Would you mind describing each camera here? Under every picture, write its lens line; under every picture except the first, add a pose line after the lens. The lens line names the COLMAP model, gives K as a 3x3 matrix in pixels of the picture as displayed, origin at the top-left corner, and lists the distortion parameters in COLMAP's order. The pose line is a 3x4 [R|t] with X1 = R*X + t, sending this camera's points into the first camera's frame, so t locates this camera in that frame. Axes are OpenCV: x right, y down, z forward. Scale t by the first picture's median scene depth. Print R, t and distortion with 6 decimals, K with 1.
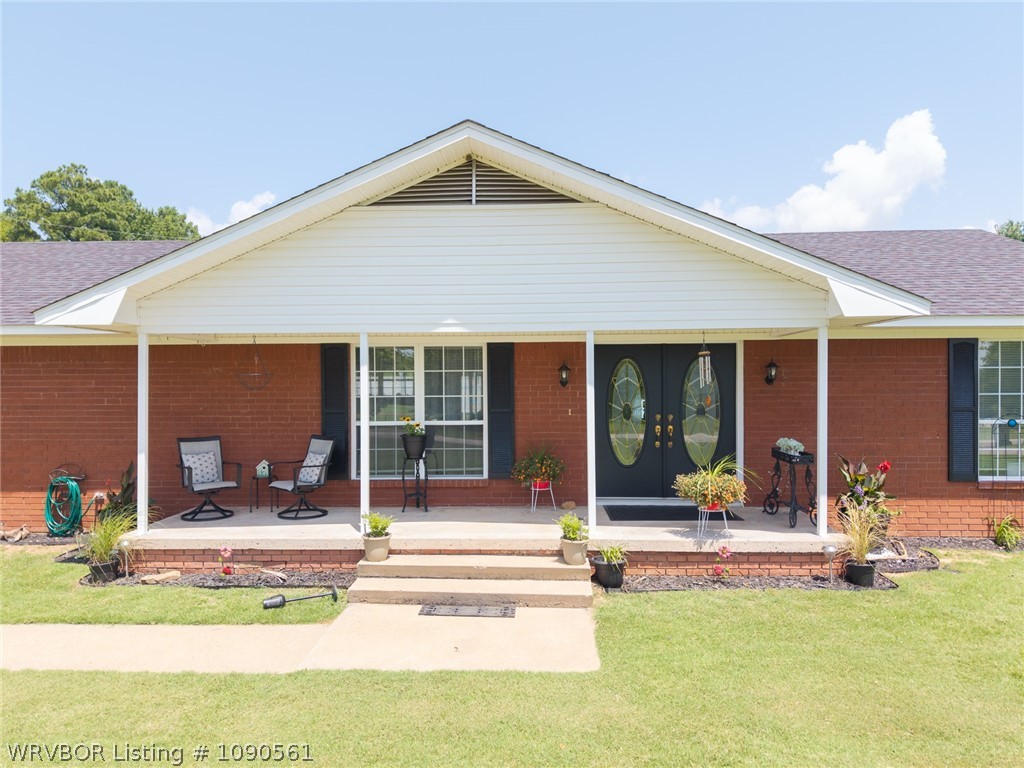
lens RADIAL K [[686.7, 0, 512.0], [0, 686.7, 384.0], [0, 0, 1]] dist [0.003271, -0.000271]
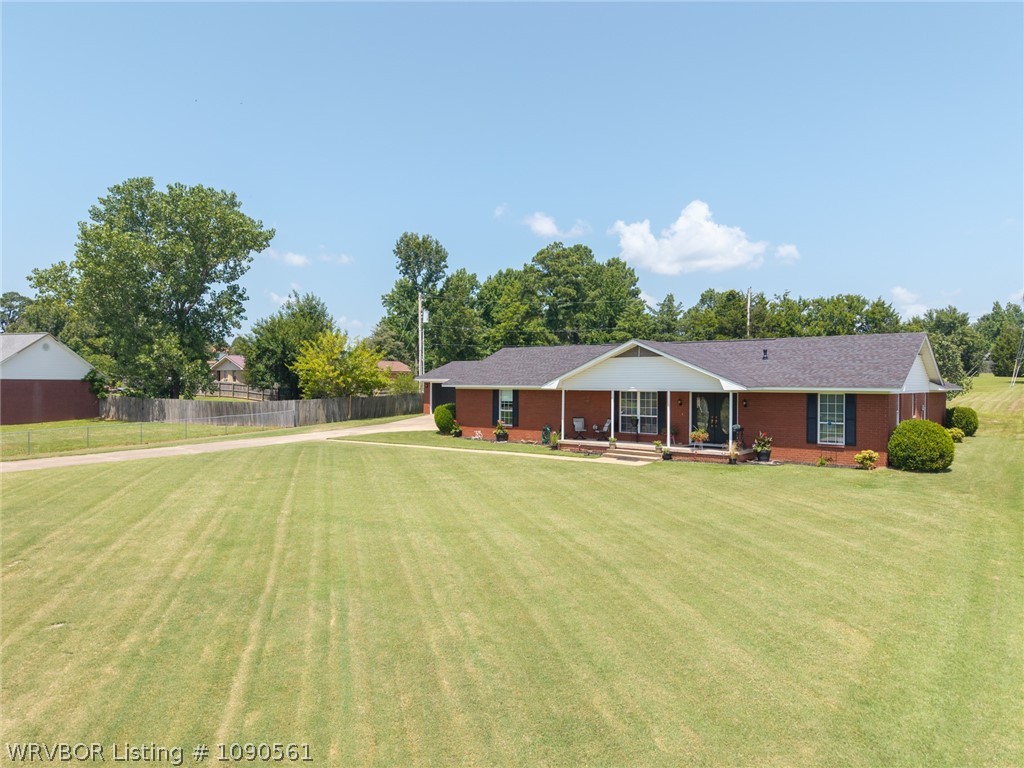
lens RADIAL K [[686.7, 0, 512.0], [0, 686.7, 384.0], [0, 0, 1]] dist [0.003271, -0.000271]
pose [[0.807205, 0.010020, -0.590186, 1.306474], [-0.010739, 0.999940, 0.002289, -0.093650], [0.590173, 0.004490, 0.807264, -1.983274]]
